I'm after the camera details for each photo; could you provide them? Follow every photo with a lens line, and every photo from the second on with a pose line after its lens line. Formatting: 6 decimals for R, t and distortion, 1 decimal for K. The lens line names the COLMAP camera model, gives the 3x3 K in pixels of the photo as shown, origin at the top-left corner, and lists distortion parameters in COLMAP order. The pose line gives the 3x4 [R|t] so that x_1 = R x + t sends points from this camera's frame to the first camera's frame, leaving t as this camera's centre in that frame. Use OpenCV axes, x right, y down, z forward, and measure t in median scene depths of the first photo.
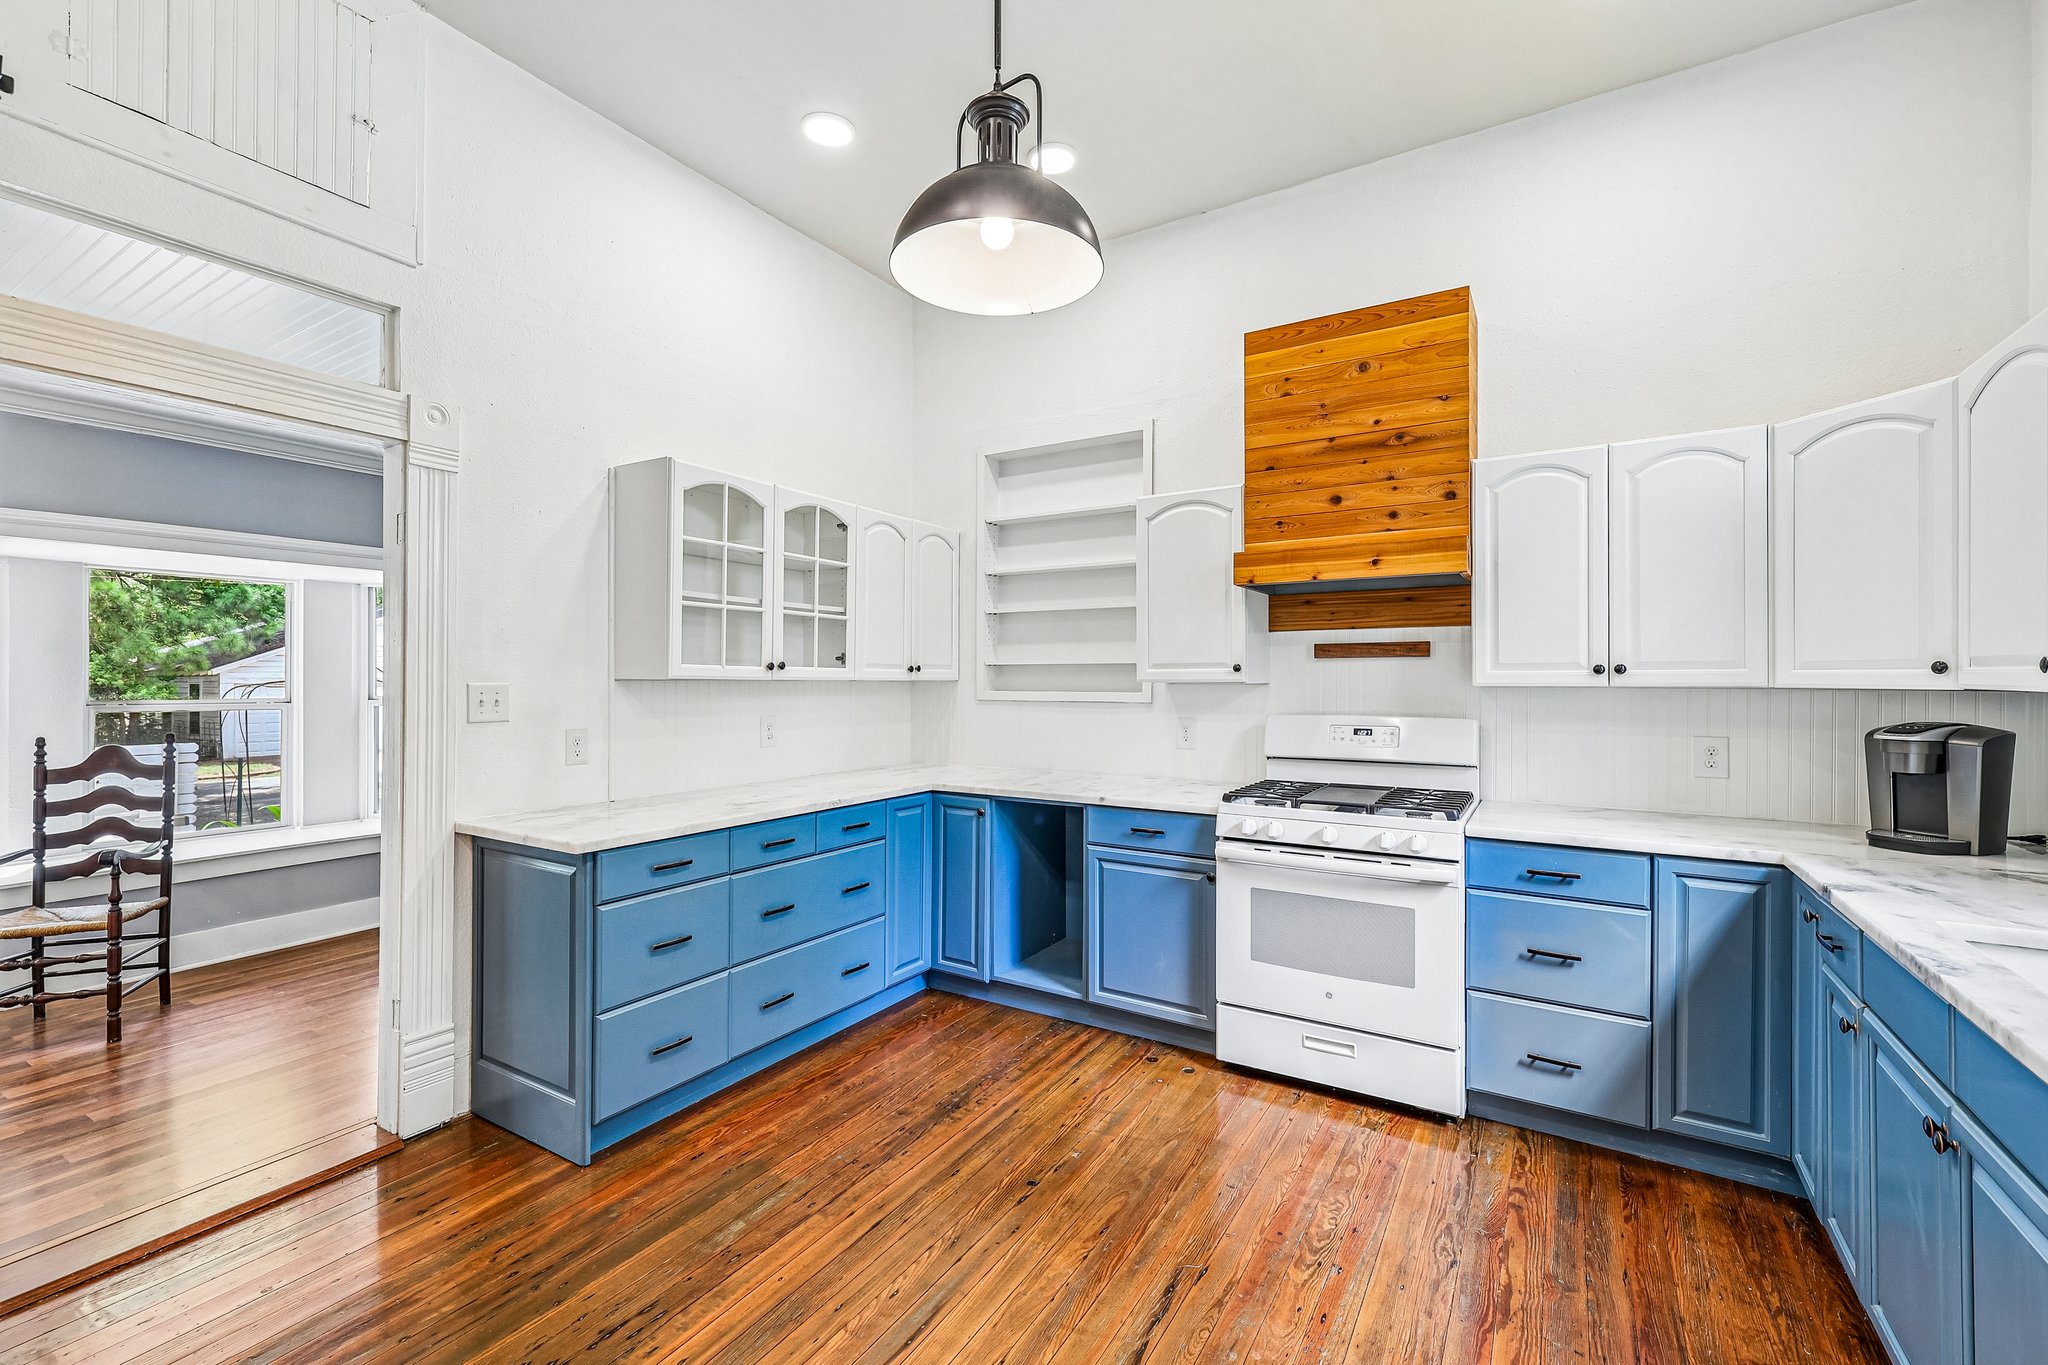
lens RADIAL K [[866.8, 0, 1034.6], [0, 866.8, 678.0], [0, 0, 1]] dist [0.003777, 0.000580]
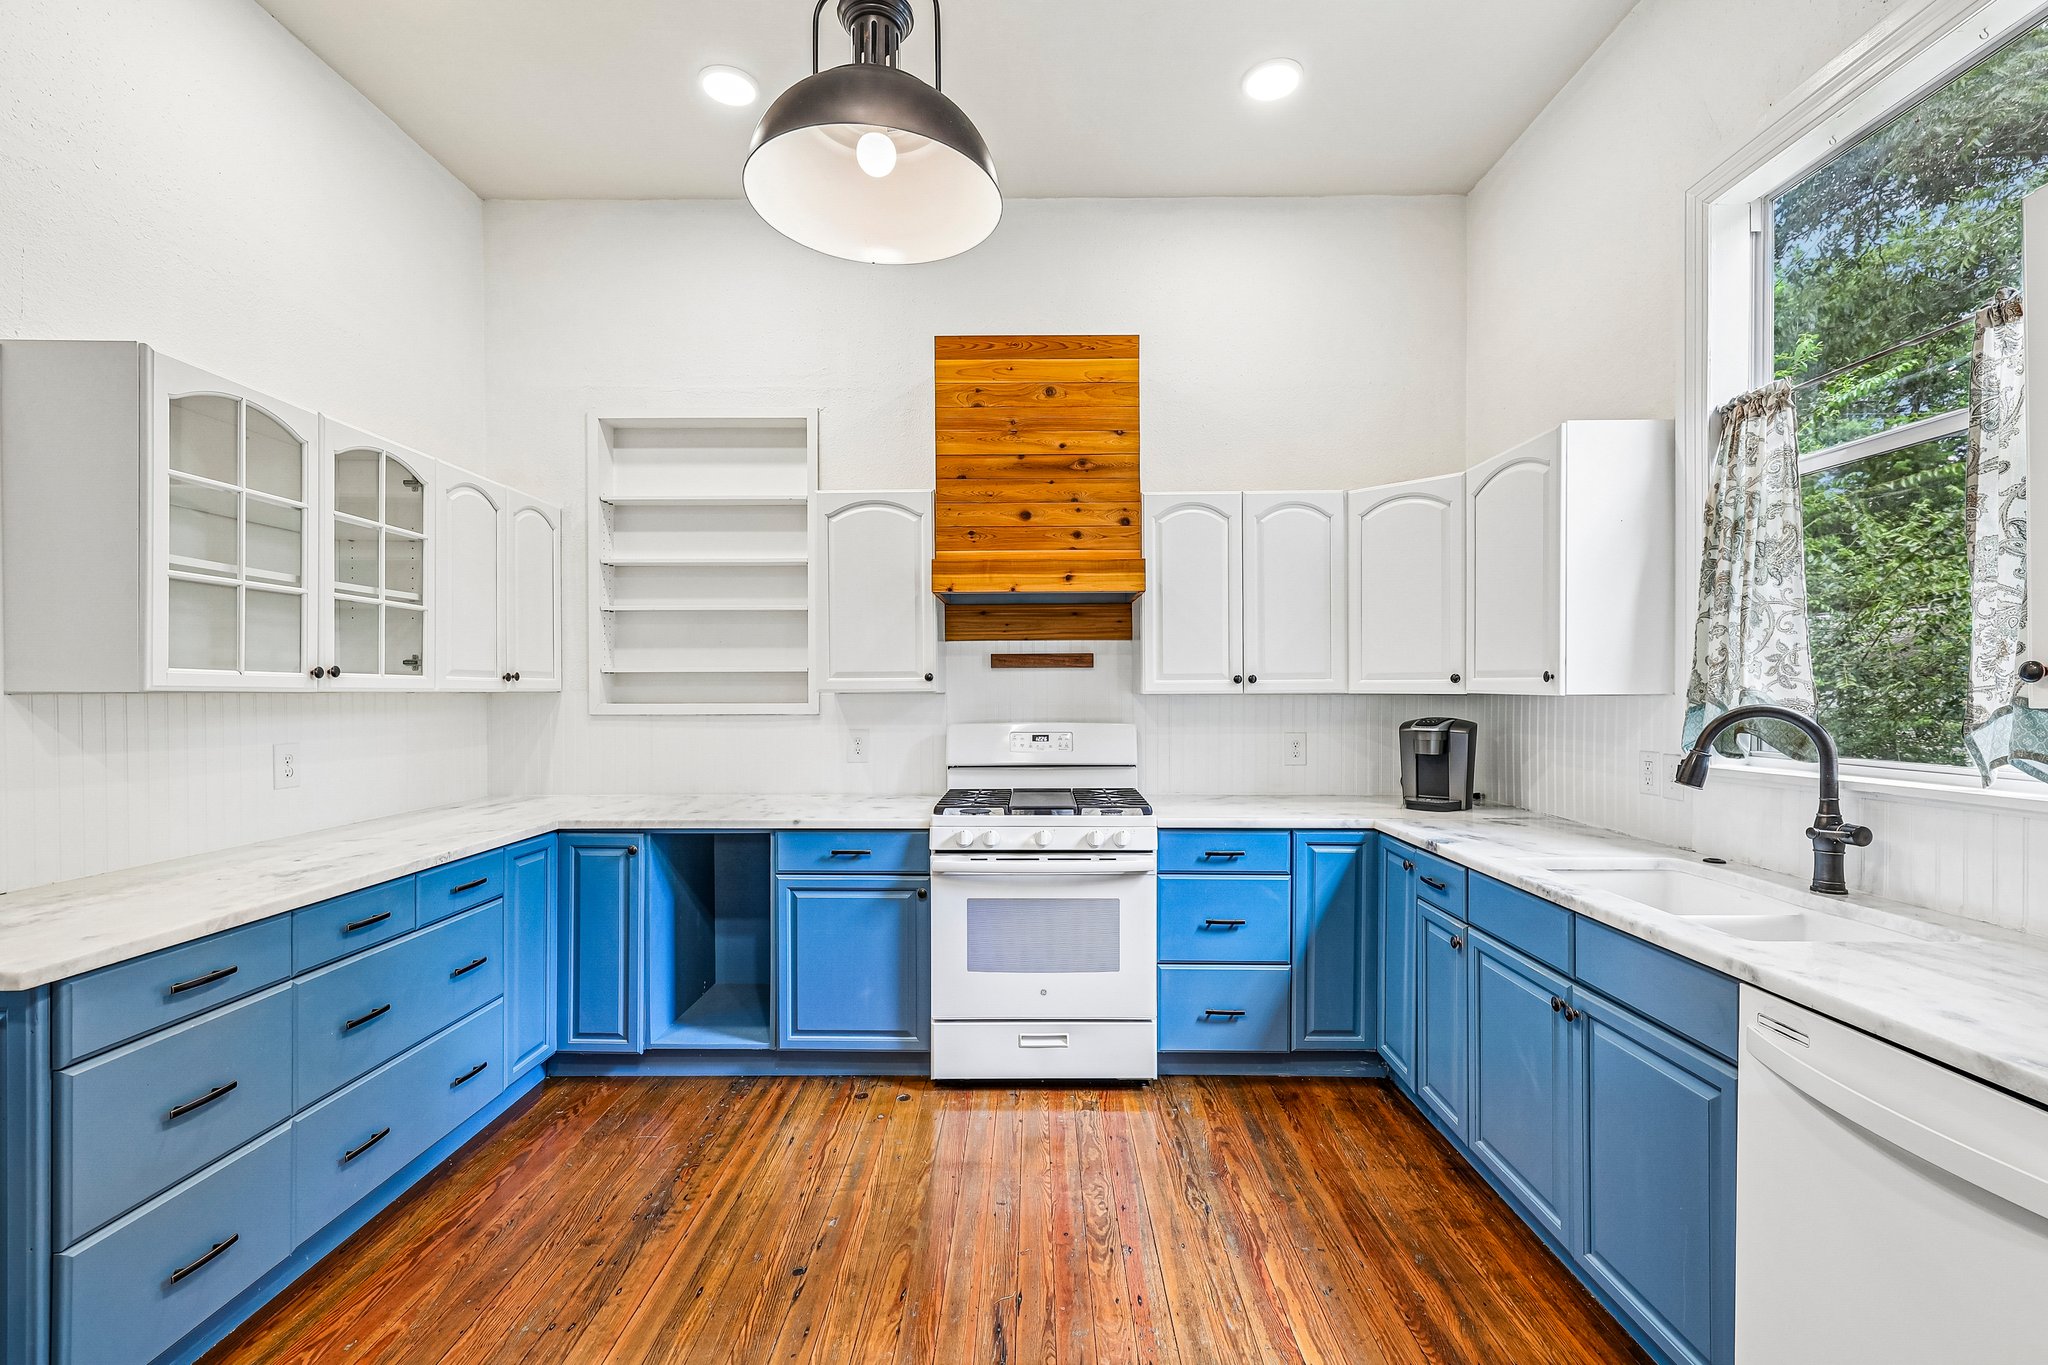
lens RADIAL K [[866.8, 0, 1033.5], [0, 866.8, 697.2], [0, 0, 1]] dist [0.003777, 0.000580]
pose [[0.855267, -0.008434, 0.518119, -0.189616], [0.003095, 0.999933, 0.011169, 0.000409], [-0.518179, -0.007949, 0.855235, 0.109930]]
